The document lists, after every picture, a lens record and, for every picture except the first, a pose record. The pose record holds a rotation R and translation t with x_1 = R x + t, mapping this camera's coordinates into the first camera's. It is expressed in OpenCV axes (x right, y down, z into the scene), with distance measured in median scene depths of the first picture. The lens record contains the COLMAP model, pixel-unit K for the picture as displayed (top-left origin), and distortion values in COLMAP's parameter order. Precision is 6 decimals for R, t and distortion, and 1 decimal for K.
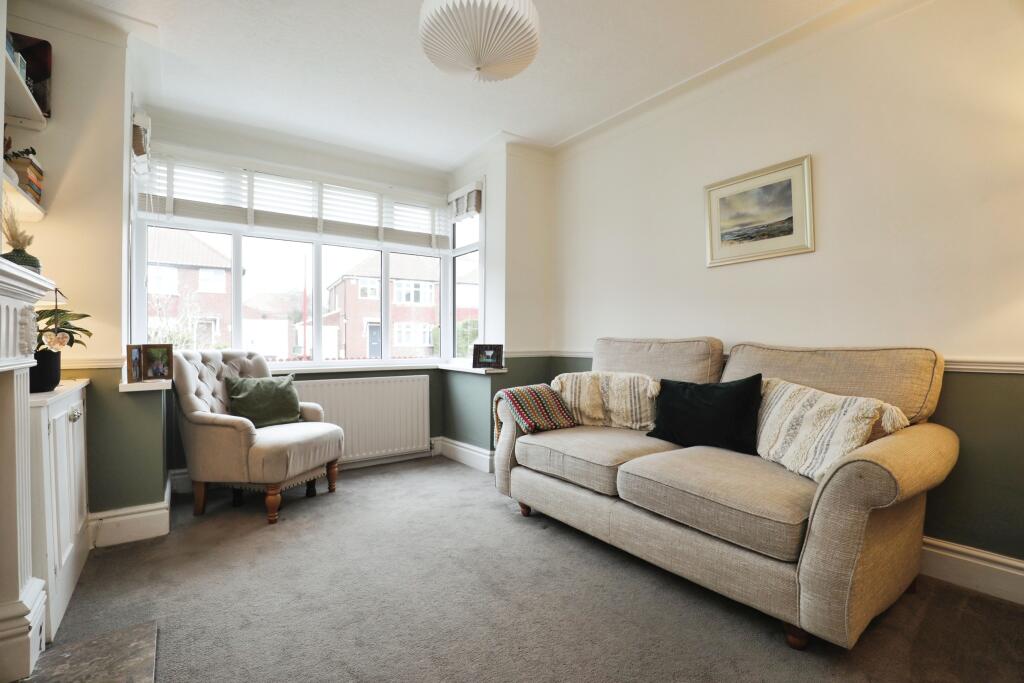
lens RADIAL K [[474.3, 0, 513.5], [0, 474.3, 336.9], [0, 0, 1]] dist [-0.031019, -0.000411]
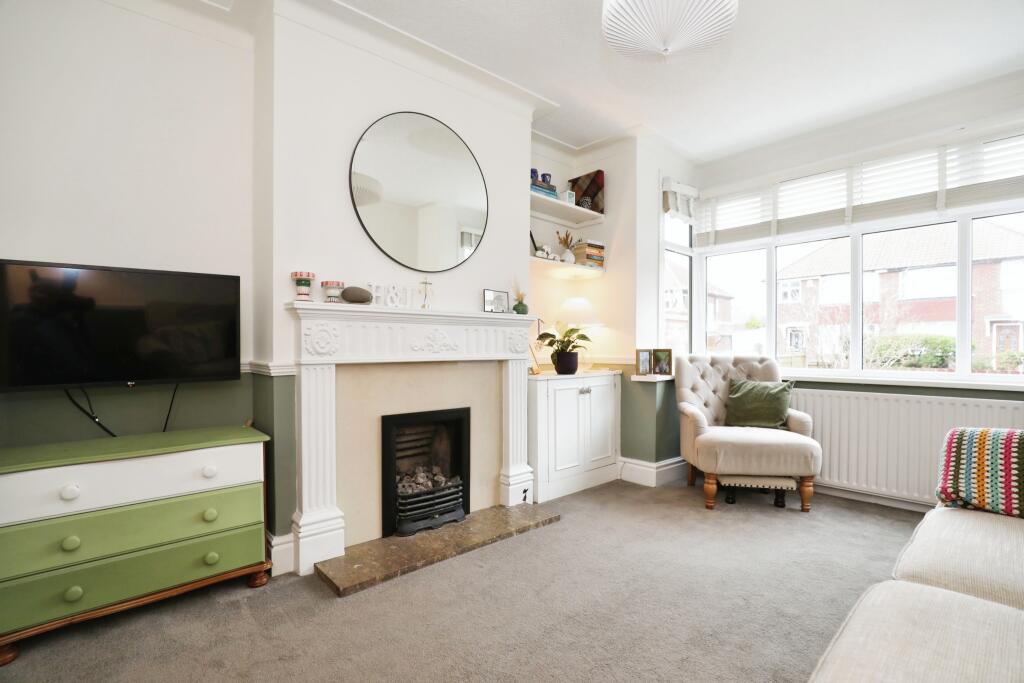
lens RADIAL K [[473.4, 0, 512.7], [0, 473.4, 345.3], [0, 0, 1]] dist [-0.024738, 0.000145]
pose [[0.100096, -0.002429, -0.994975, 0.486032], [0.006147, 0.999979, -0.001823, 0.003921], [0.994959, -0.005934, 0.100109, 0.362647]]
